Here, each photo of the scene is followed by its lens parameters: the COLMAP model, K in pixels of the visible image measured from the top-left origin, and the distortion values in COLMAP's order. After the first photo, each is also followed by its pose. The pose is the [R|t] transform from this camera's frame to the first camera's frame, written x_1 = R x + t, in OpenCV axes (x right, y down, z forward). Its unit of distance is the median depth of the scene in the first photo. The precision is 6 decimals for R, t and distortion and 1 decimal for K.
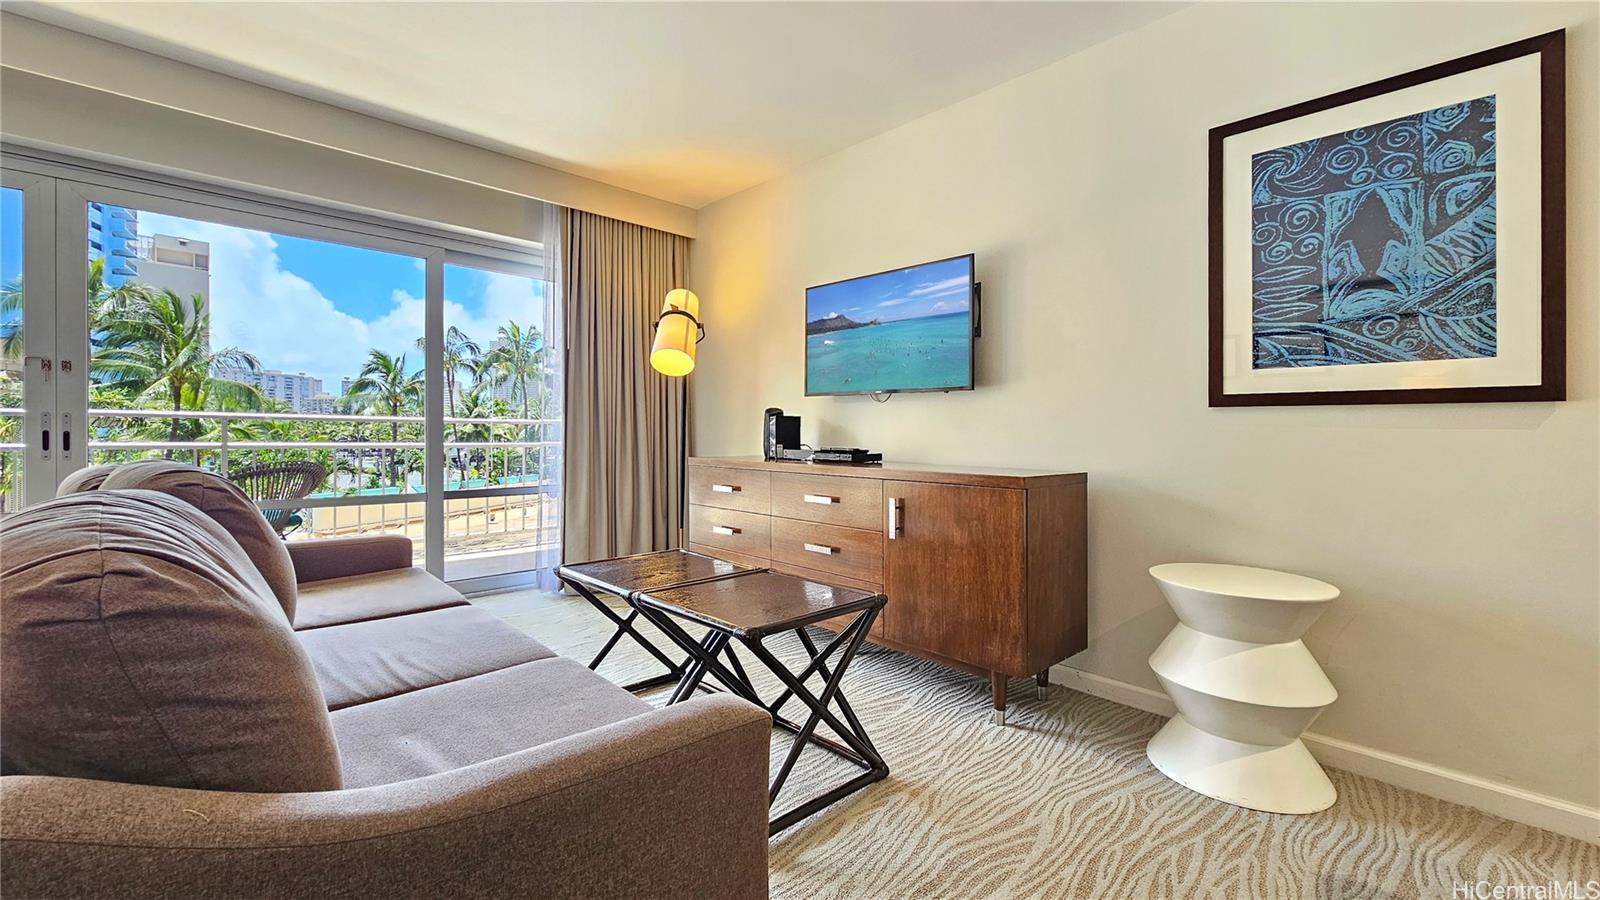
lens RADIAL K [[672.0, 0, 769.5], [0, 672.0, 436.4], [0, 0, 1]] dist [-0.000678, -0.000034]
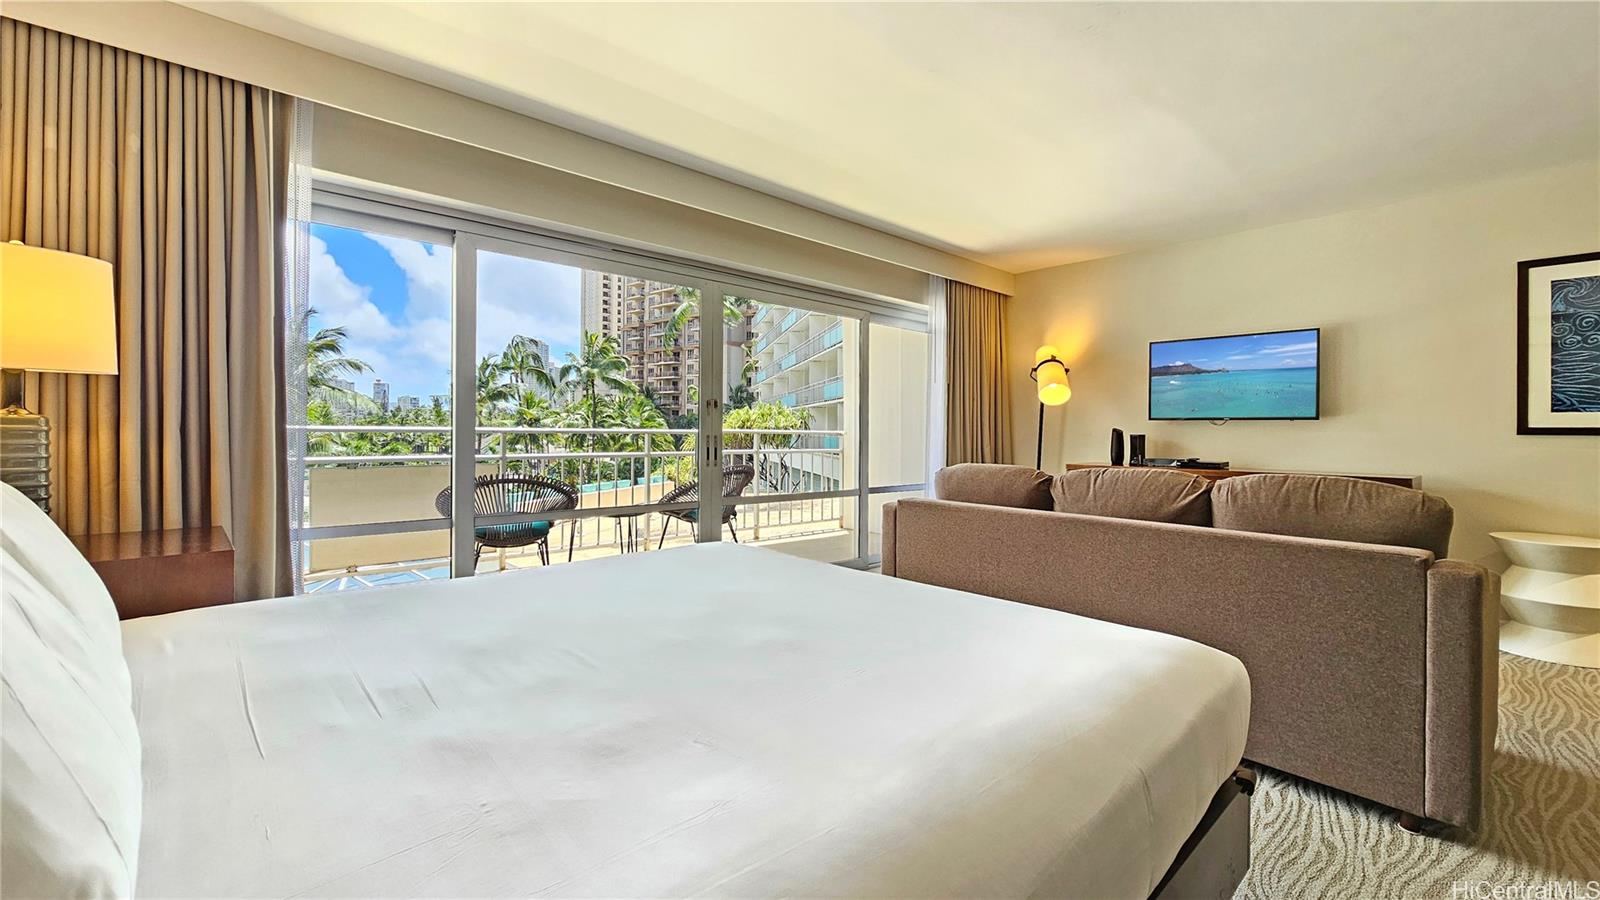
lens RADIAL K [[664.6, 0, 801.1], [0, 664.6, 439.1], [0, 0, 1]] dist [-0.001415, 0.000124]
pose [[0.999944, 0.000279, -0.010589, -0.836818], [-0.000280, 1.000000, -0.000055, -0.026736], [0.010589, 0.000058, 0.999944, -0.485468]]
